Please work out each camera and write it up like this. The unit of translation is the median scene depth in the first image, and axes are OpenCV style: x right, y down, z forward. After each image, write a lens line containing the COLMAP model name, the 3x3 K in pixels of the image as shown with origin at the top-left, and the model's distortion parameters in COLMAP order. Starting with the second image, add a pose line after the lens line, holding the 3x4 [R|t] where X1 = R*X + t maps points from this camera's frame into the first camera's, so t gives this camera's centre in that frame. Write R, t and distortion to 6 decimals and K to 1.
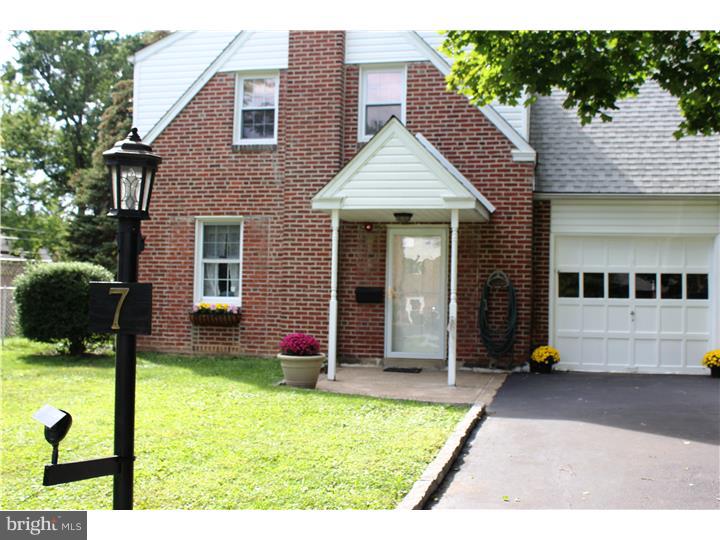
lens RADIAL K [[900.2, 0, 360.0], [0, 900.2, 270.0], [0, 0, 1]] dist [-0.083764, -0.001837]
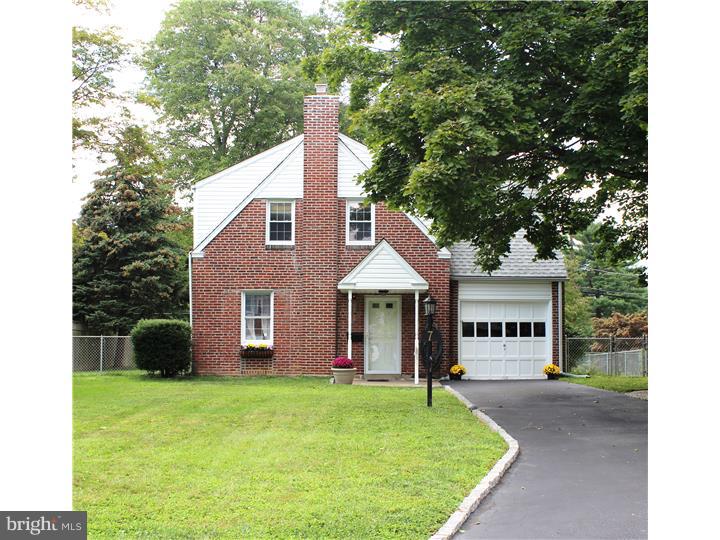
lens RADIAL K [[1442.1, 0, 360.0], [0, 1442.1, 270.0], [0, 0, 1]] dist [-0.188582, -0.055393]
pose [[0.967587, -0.001496, 0.252533, -0.660111], [0.008473, 0.999612, -0.026544, -0.025822], [-0.252395, 0.027823, 0.967224, -1.607737]]
